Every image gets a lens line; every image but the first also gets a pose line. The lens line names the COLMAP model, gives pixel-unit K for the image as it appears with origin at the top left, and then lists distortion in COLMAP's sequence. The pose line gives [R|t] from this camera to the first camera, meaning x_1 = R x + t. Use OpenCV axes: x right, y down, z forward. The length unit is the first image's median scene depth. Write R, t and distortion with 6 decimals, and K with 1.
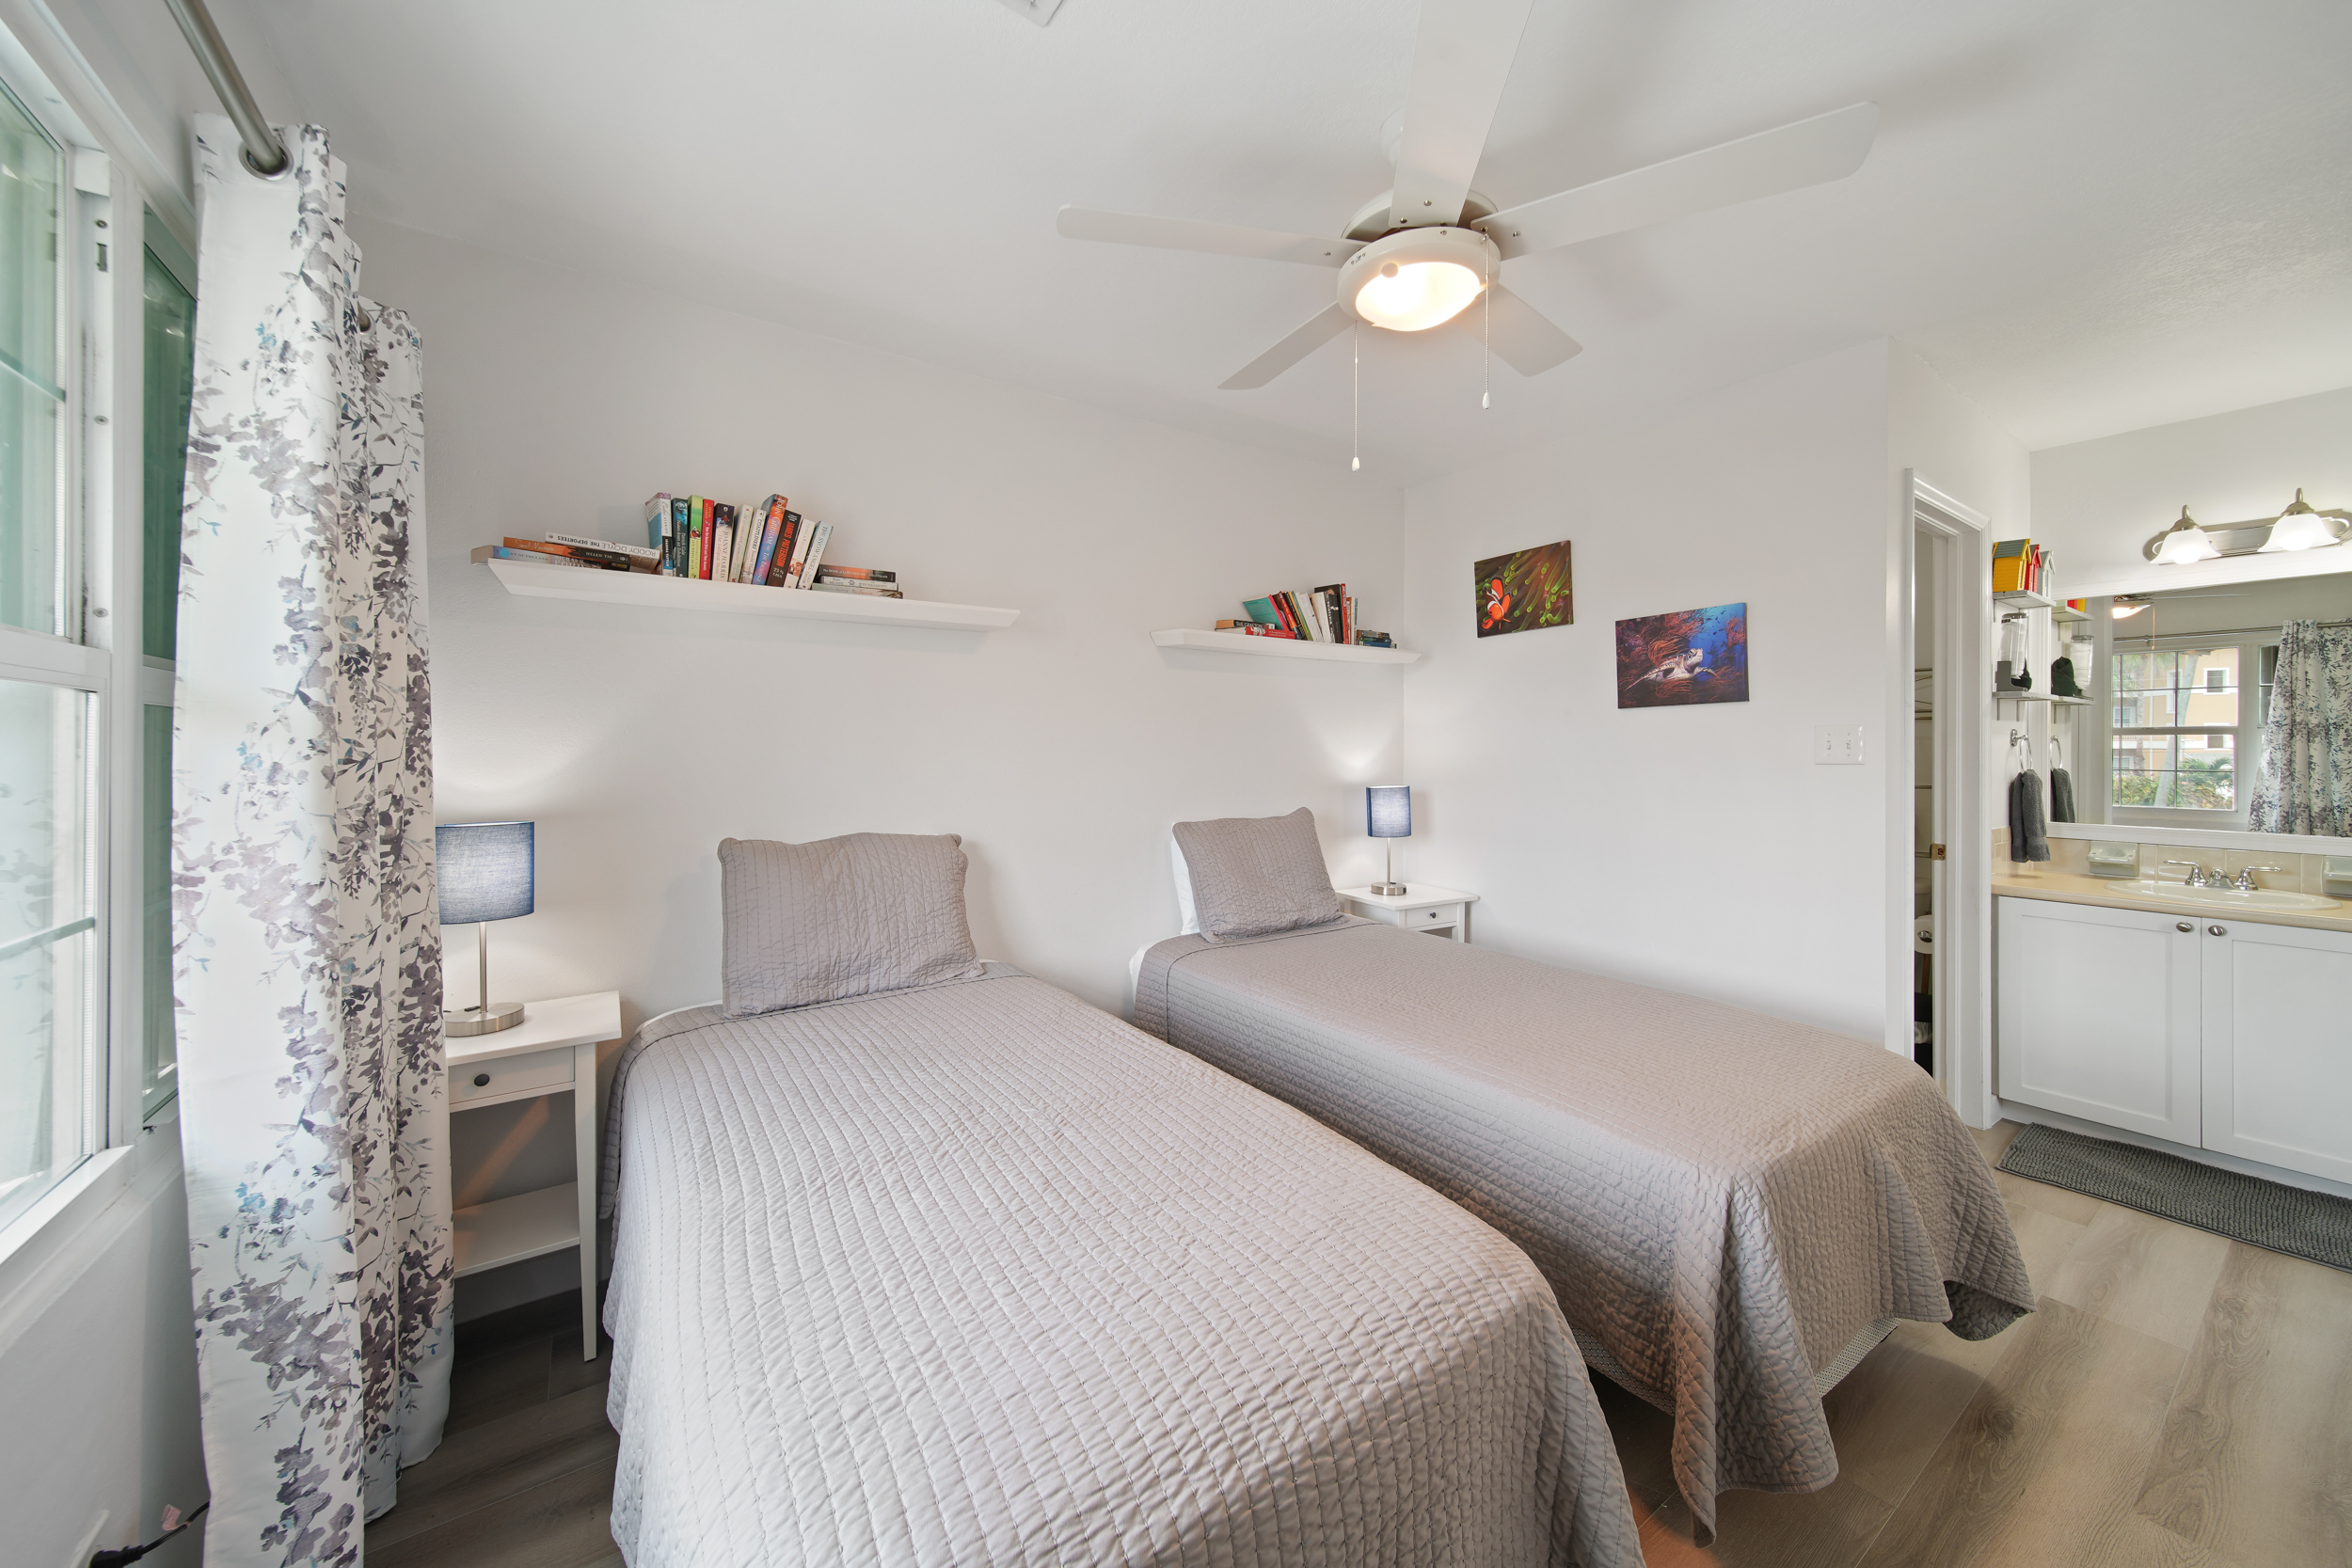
lens RADIAL K [[847.4, 0, 1162.4], [0, 847.4, 753.9], [0, 0, 1]] dist [0.014541, 0.000001]
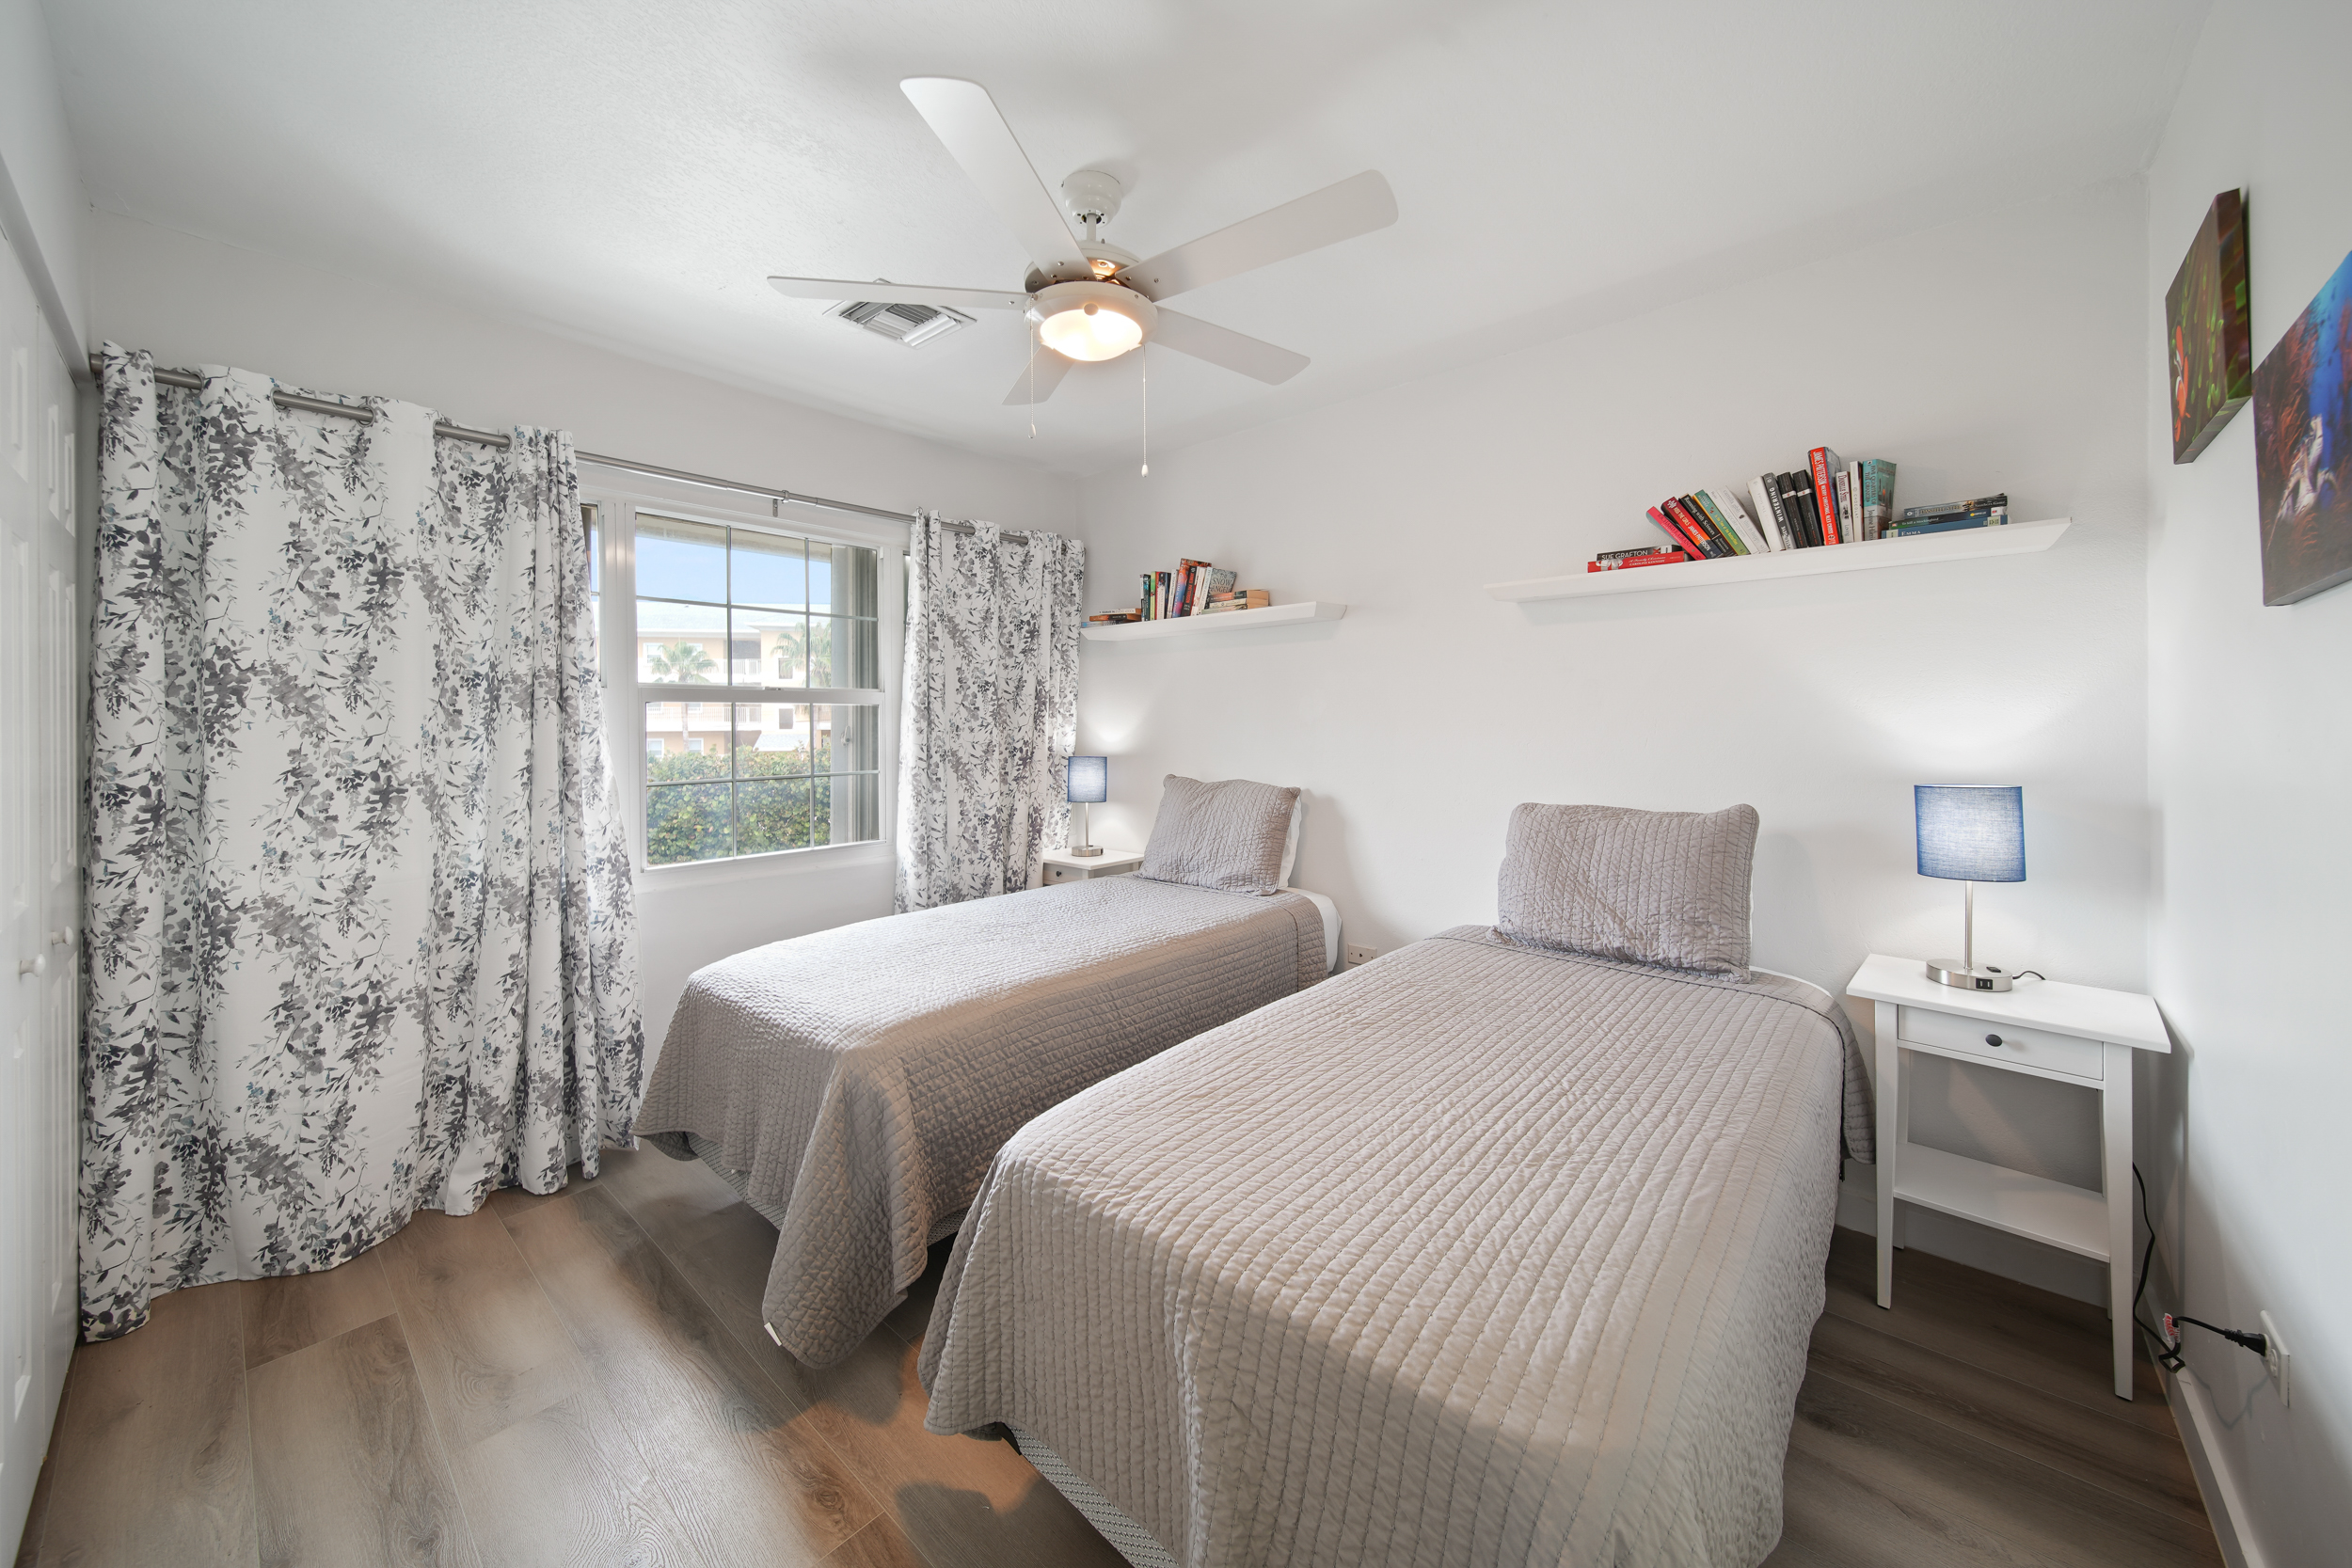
lens RADIAL K [[847.4, 0, 1162.4], [0, 847.4, 753.9], [0, 0, 1]] dist [0.014541, 0.000001]
pose [[0.243386, 0.036001, -0.969261, 0.826184], [-0.003010, 0.999334, 0.036362, -0.000582], [0.969925, -0.005932, 0.243333, 0.453085]]
